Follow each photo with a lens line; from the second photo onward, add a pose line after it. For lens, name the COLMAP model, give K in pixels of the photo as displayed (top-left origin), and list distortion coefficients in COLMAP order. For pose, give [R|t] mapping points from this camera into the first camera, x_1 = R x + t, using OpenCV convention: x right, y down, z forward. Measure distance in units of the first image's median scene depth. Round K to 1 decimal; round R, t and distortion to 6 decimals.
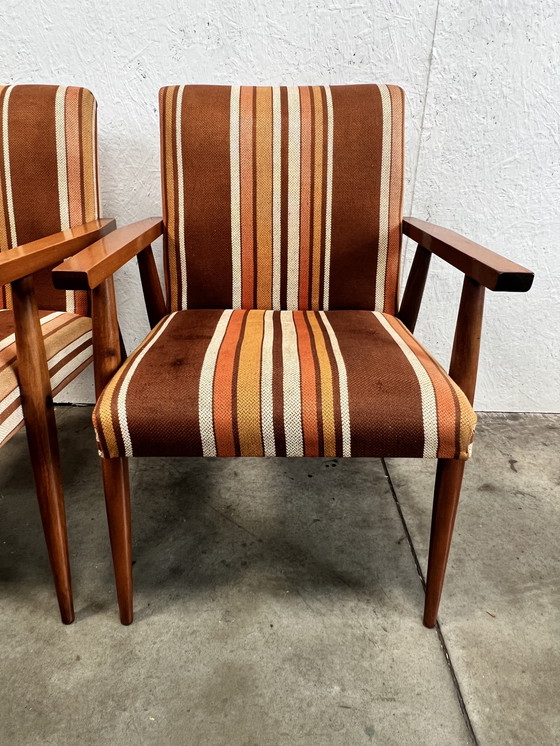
lens RADIAL K [[509.1, 0, 269.3], [0, 509.1, 372.5], [0, 0, 1]] dist [-0.008306, 0.004932]
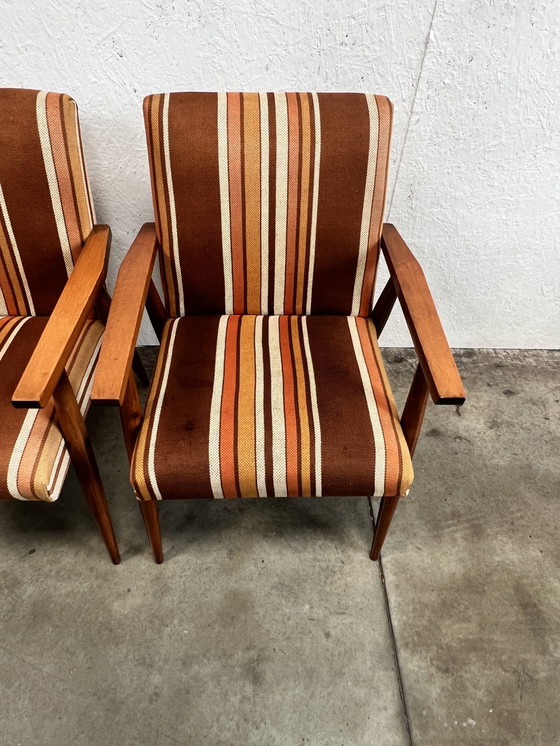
lens RADIAL K [[509.1, 0, 269.3], [0, 509.1, 372.5], [0, 0, 1]] dist [-0.008306, 0.004932]
pose [[0.999318, -0.013111, 0.034534, -0.016487], [-0.000667, 0.928328, 0.371761, -0.442868], [-0.036933, -0.371530, 0.927686, -0.099764]]
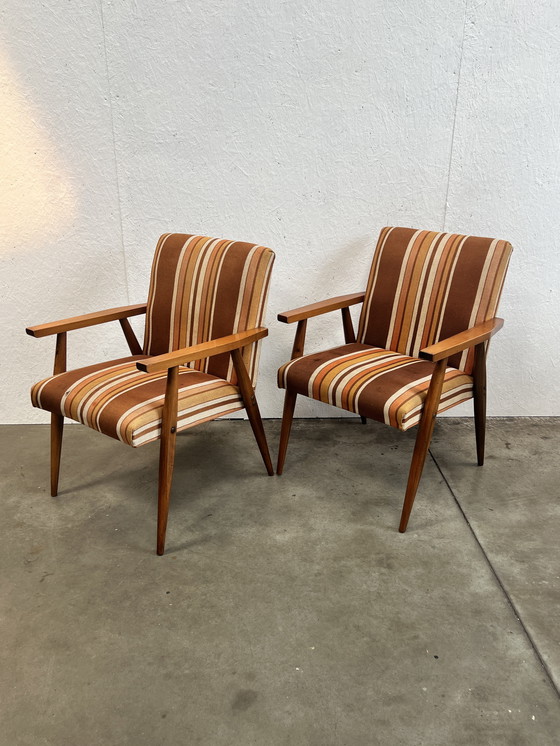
lens RADIAL K [[628.4, 0, 280.1], [0, 628.4, 378.7], [0, 0, 1]] dist [0.013435, -0.005385]
pose [[0.998961, -0.025686, 0.037657, -0.385274], [0.028195, 0.997309, -0.067670, 0.109375], [-0.035818, 0.068661, 0.996997, -1.218555]]
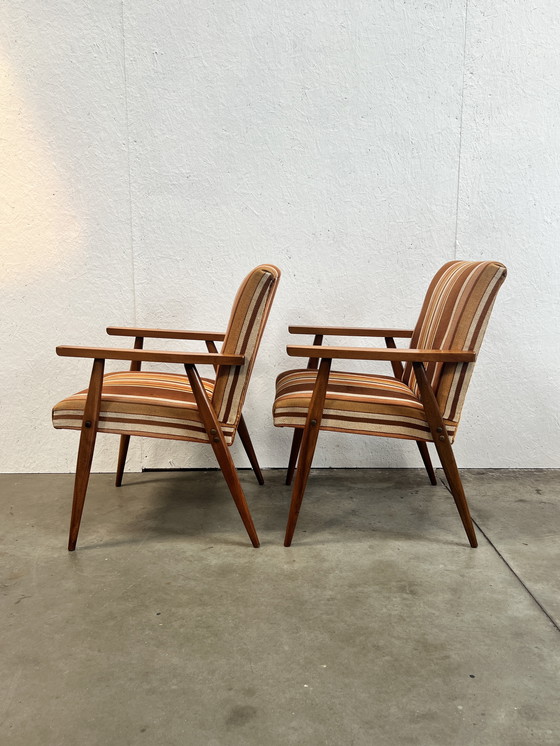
lens RADIAL K [[633.5, 0, 279.4], [0, 633.5, 375.1], [0, 0, 1]] dist [0.015037, -0.012167]
pose [[0.999714, -0.017942, 0.015819, -0.366899], [0.021698, 0.958547, -0.284106, 0.462097], [-0.010066, 0.284368, 0.958662, -1.067471]]
